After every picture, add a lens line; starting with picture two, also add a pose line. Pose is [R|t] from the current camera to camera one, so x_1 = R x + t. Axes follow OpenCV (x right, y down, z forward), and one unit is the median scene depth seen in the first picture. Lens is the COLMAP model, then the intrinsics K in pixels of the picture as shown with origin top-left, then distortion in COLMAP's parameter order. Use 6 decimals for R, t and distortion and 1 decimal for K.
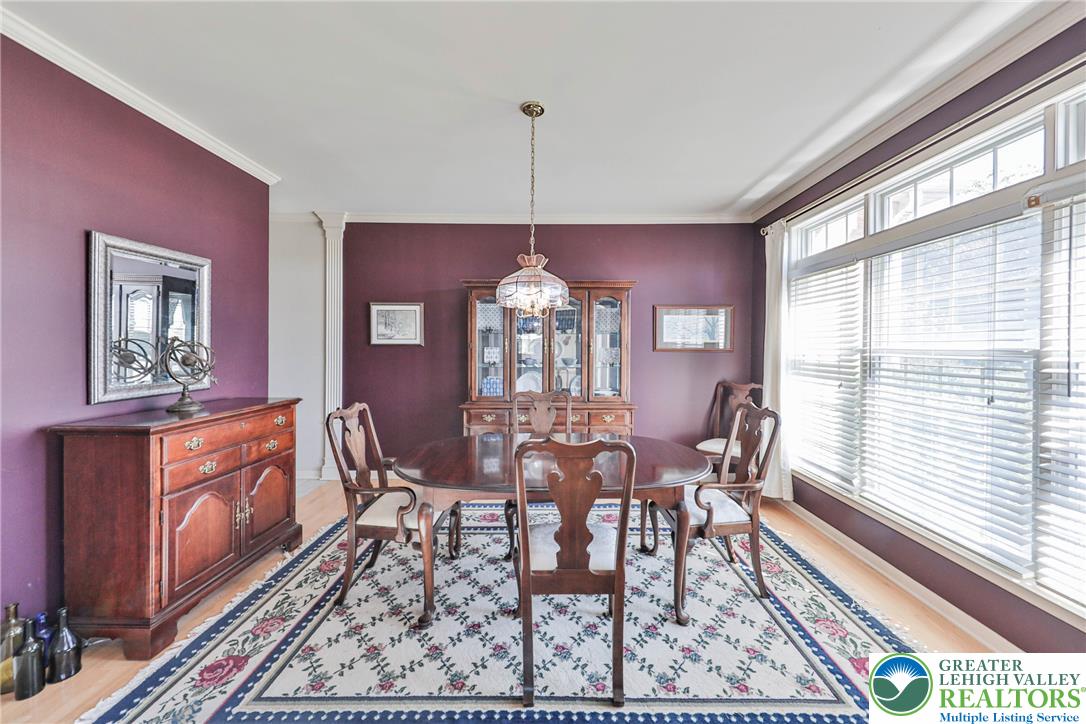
lens RADIAL K [[372.4, 0, 554.4], [0, 372.4, 349.3], [0, 0, 1]] dist [-0.000078, -0.000419]
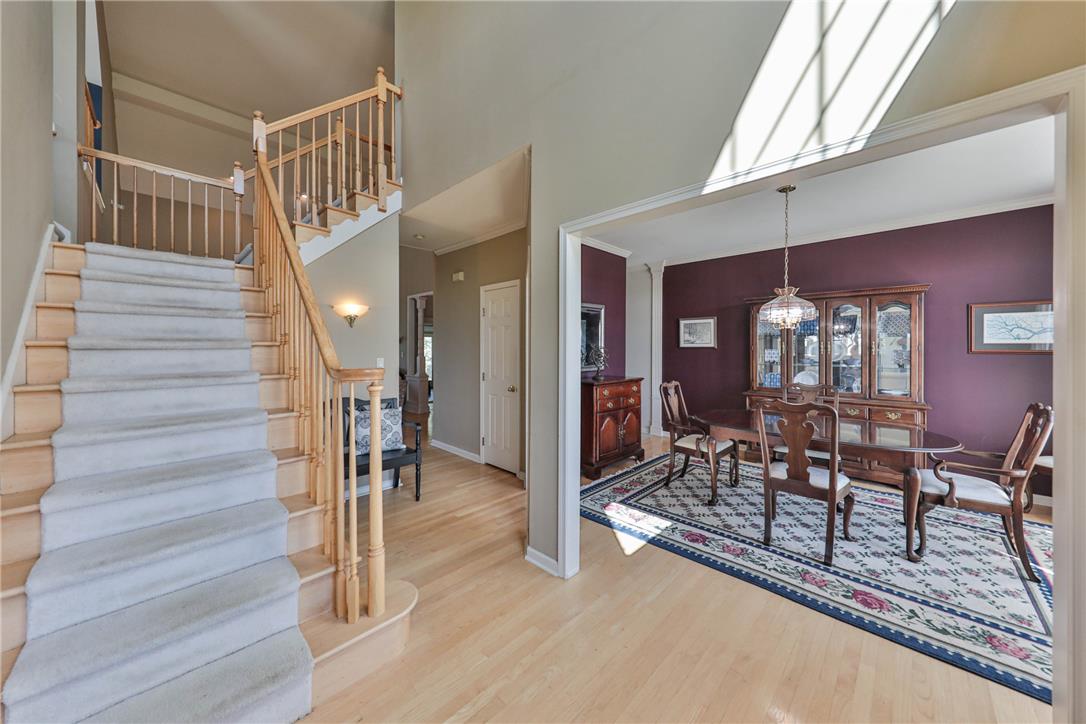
lens RADIAL K [[372.4, 0, 554.4], [0, 372.4, 349.3], [0, 0, 1]] dist [-0.000078, -0.000419]
pose [[0.717520, -0.001310, -0.696536, 0.299874], [-0.003281, 0.999981, -0.005260, 0.006621], [0.696530, 0.006060, 0.717502, -0.684895]]
